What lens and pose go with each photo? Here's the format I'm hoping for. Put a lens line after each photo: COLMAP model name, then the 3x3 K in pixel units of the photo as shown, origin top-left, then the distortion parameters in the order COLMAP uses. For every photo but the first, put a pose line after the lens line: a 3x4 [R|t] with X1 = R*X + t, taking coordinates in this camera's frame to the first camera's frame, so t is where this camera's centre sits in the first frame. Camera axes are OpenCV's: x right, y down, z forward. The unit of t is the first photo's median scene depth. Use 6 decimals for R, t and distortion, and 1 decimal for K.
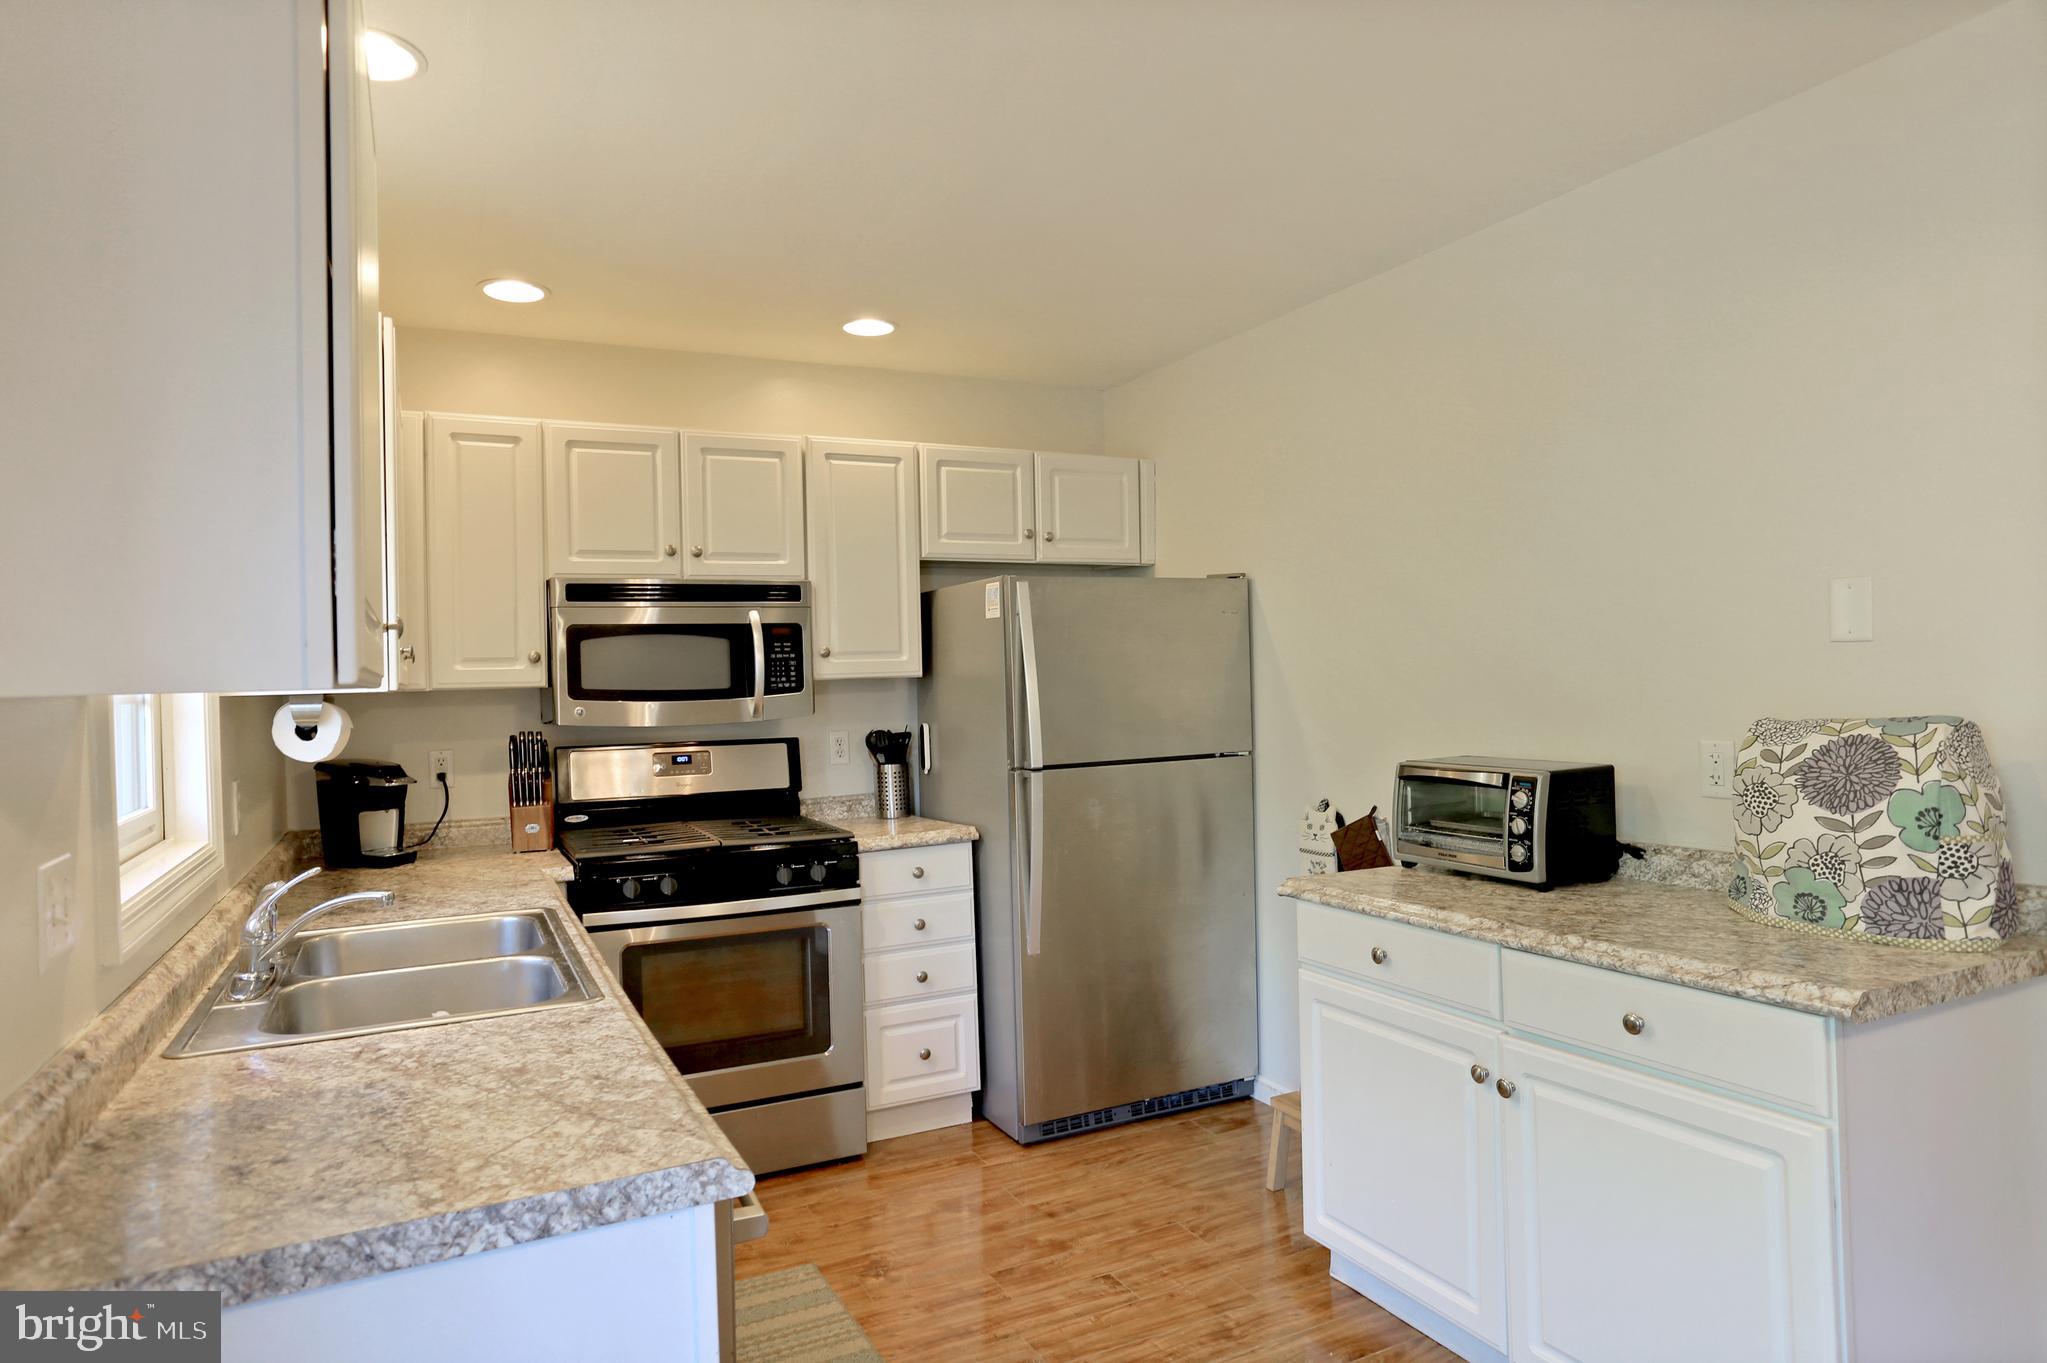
lens RADIAL K [[1198.1, 0, 1033.4], [0, 1198.1, 681.5], [0, 0, 1]] dist [-0.067009, 0.055570]
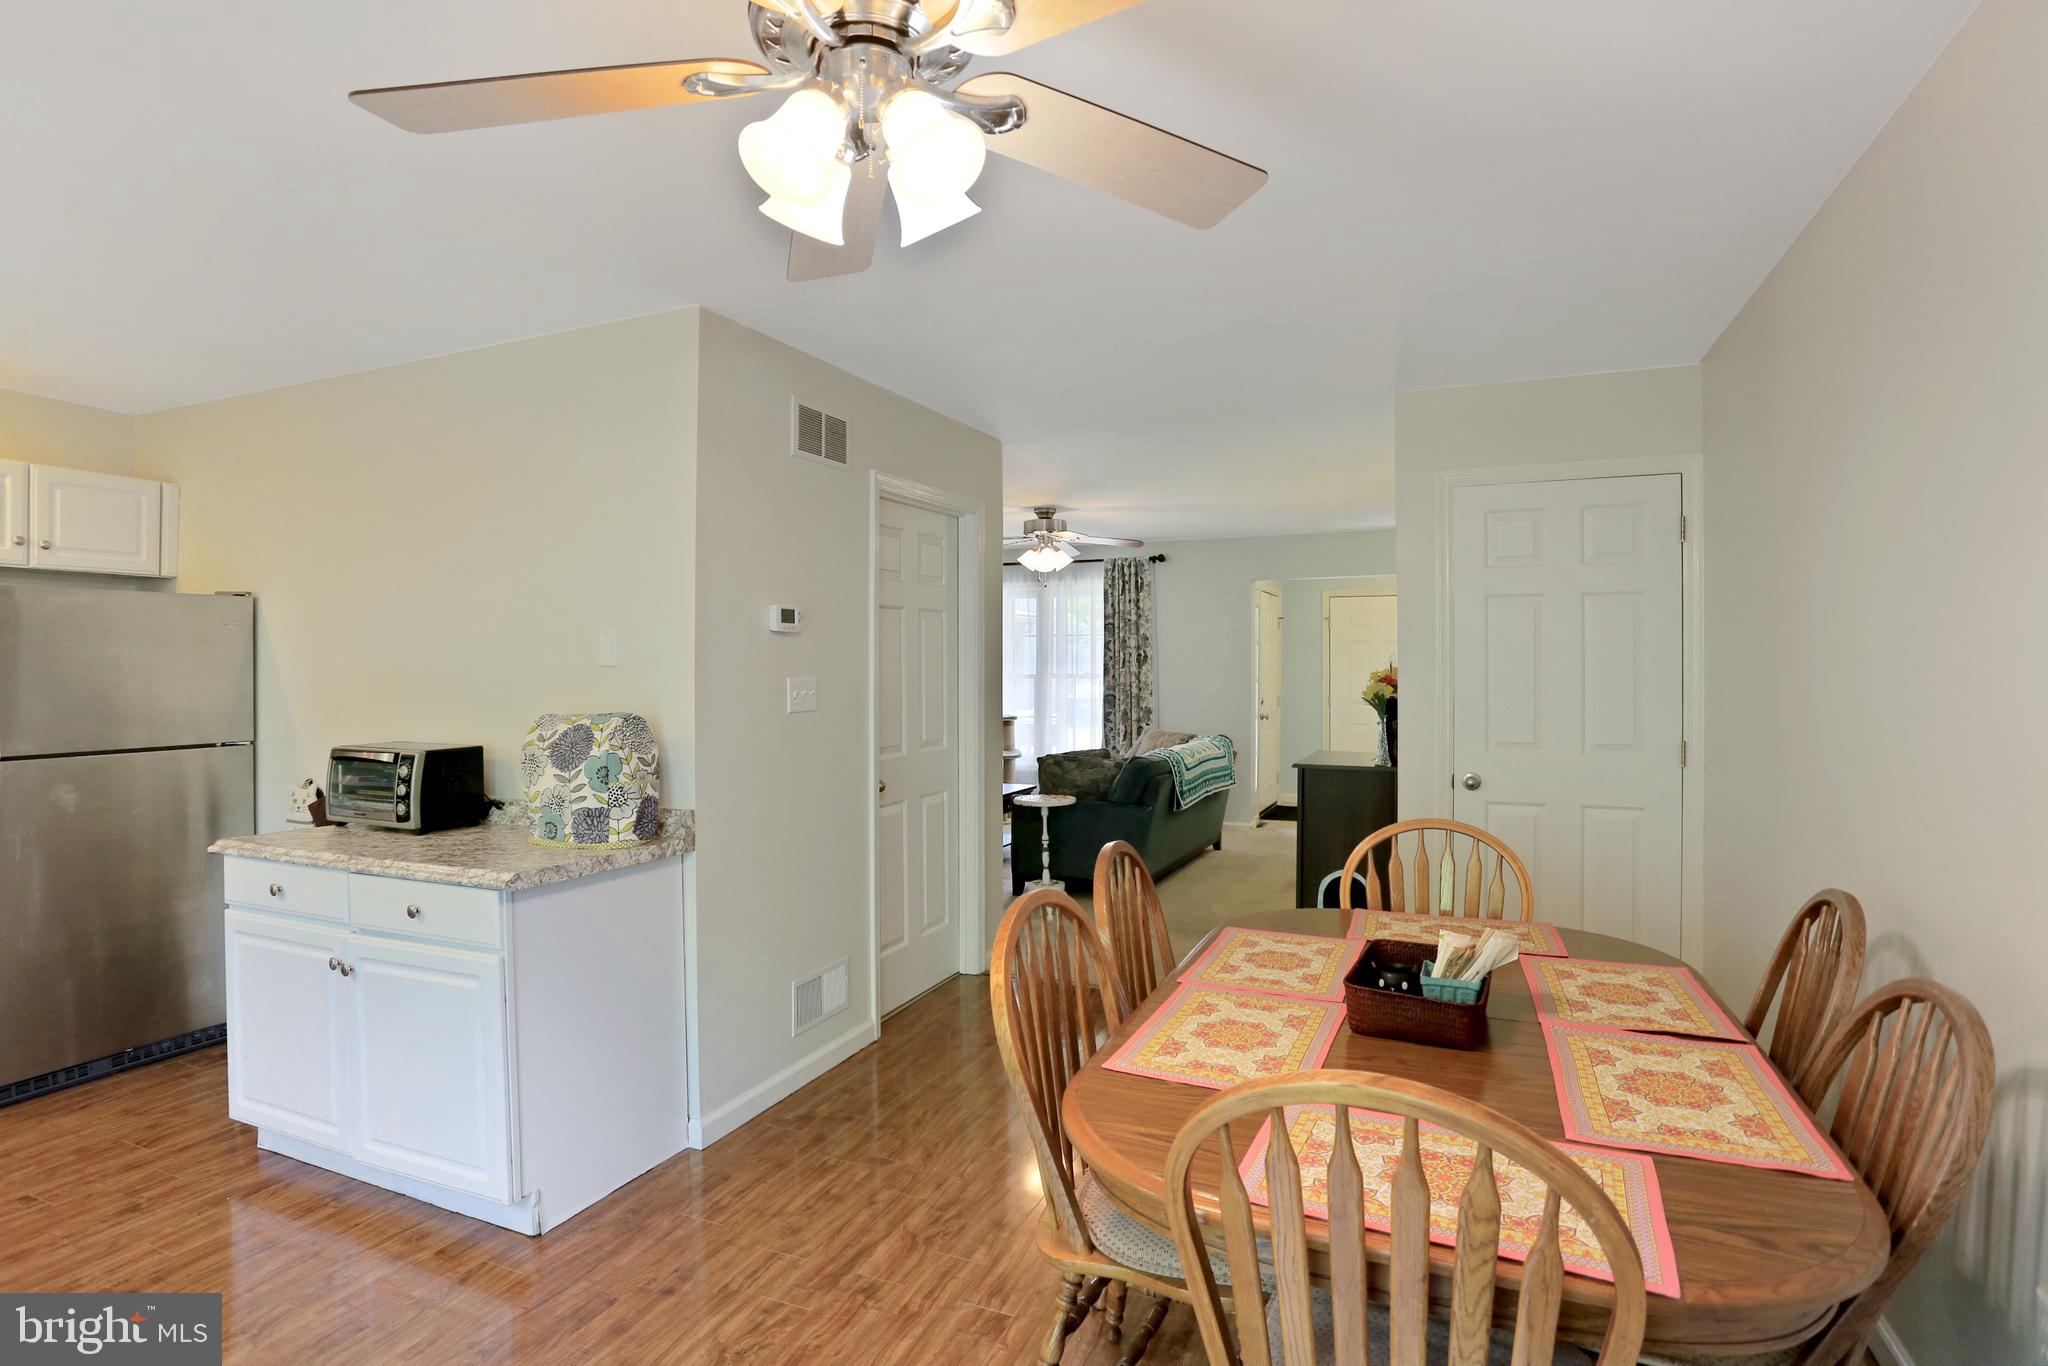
lens RADIAL K [[1039.6, 0, 1002.9], [0, 1039.6, 666.3], [0, 0, 1]] dist [-0.066280, 0.027031]
pose [[0.778246, 0.025803, 0.627429, 0.169966], [-0.016624, 0.999652, -0.020491, -0.010837], [-0.627739, 0.005517, 0.778404, -0.335835]]
